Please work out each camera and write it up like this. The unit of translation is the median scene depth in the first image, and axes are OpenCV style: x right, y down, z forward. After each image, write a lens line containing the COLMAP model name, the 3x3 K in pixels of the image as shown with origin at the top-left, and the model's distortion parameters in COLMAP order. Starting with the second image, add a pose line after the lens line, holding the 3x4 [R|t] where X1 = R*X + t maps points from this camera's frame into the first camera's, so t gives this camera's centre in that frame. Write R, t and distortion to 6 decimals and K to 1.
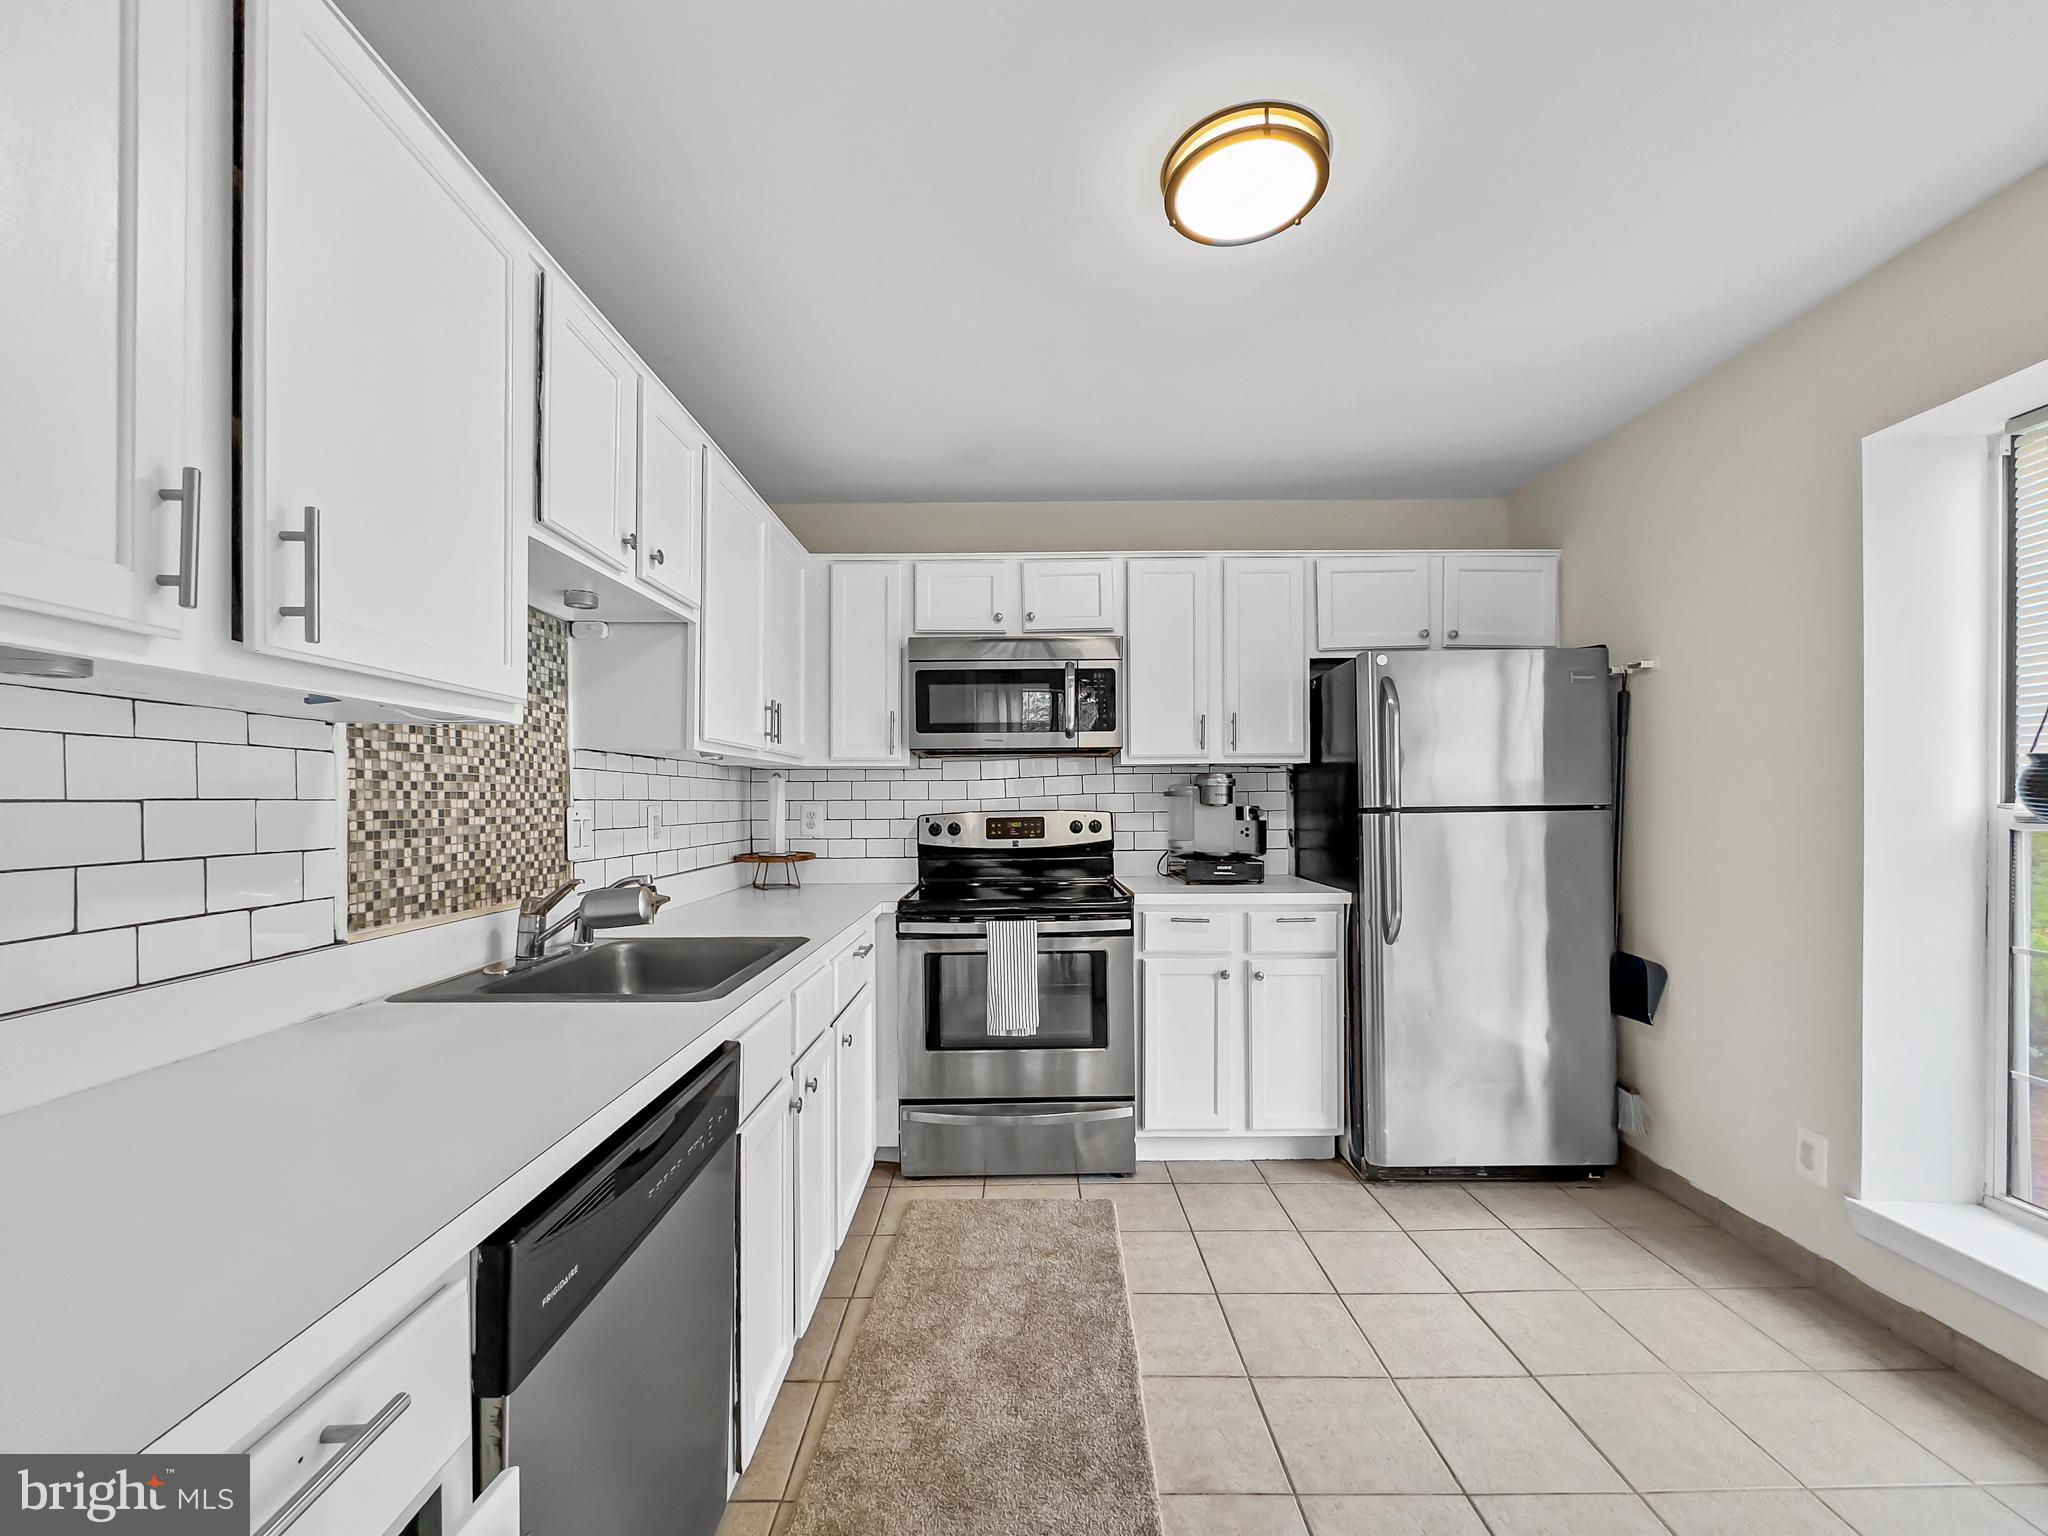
lens RADIAL K [[826.0, 0, 1028.2], [0, 826.0, 797.6], [0, 0, 1]] dist [-0.004593, -0.000272]
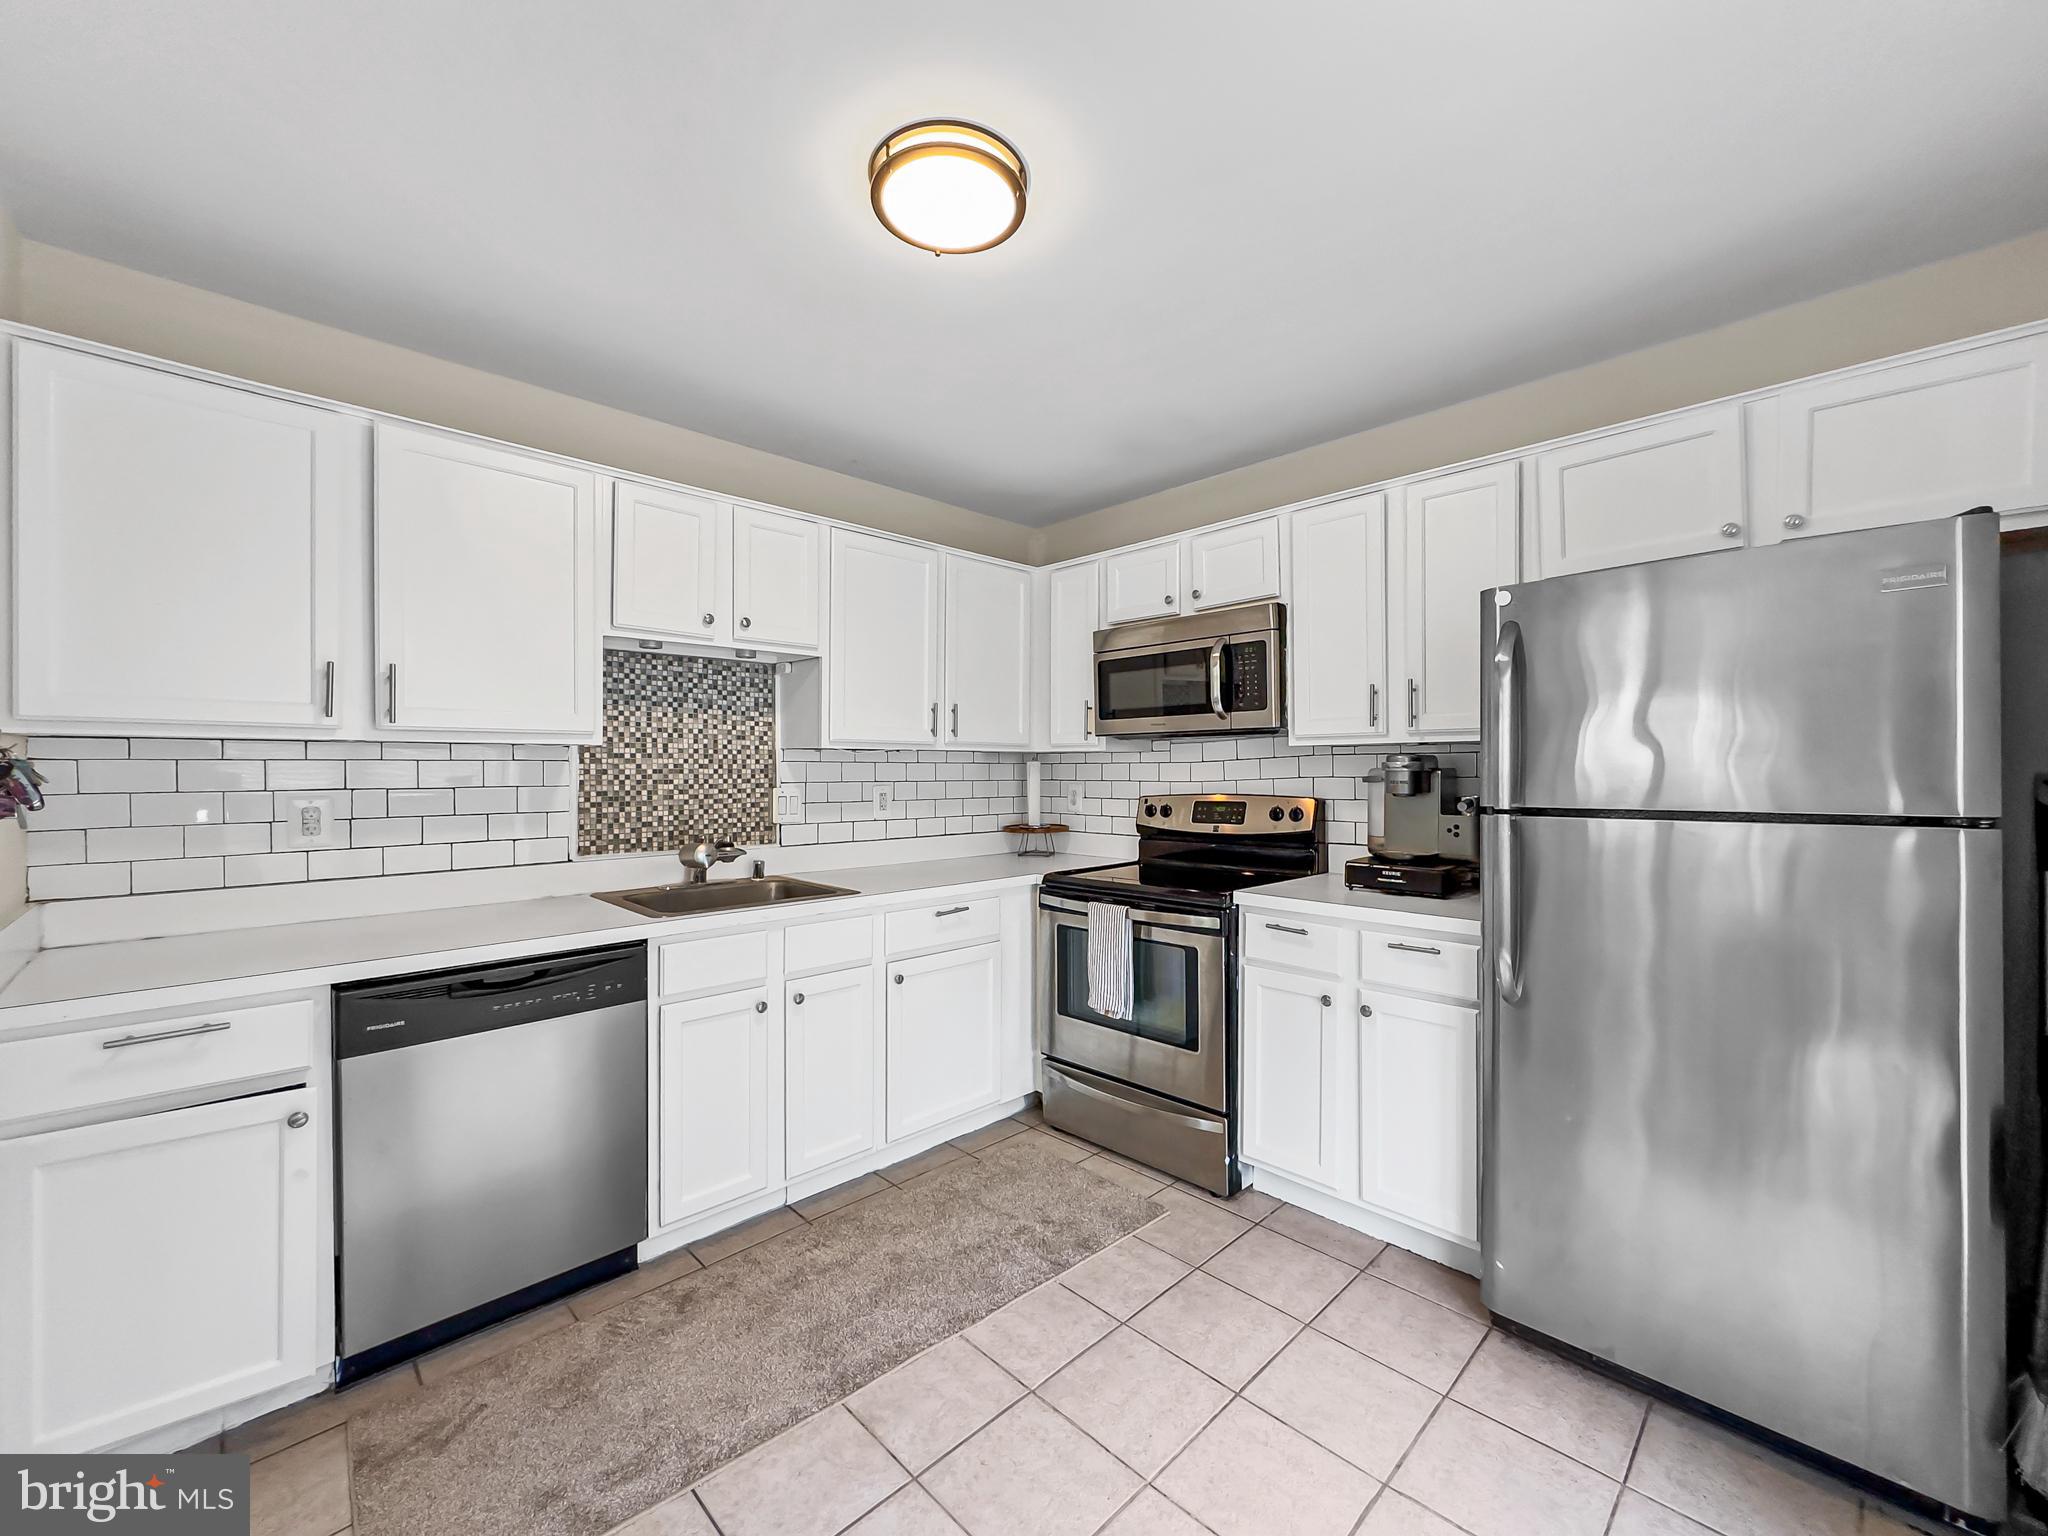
lens RADIAL K [[826.0, 0, 1035.1], [0, 826.0, 765.3], [0, 0, 1]] dist [-0.004593, -0.000272]
pose [[0.702029, 0.002170, -0.712145, 0.650603], [-0.000219, 0.999996, 0.002831, -0.025889], [0.712148, -0.001832, 0.702026, 0.217877]]
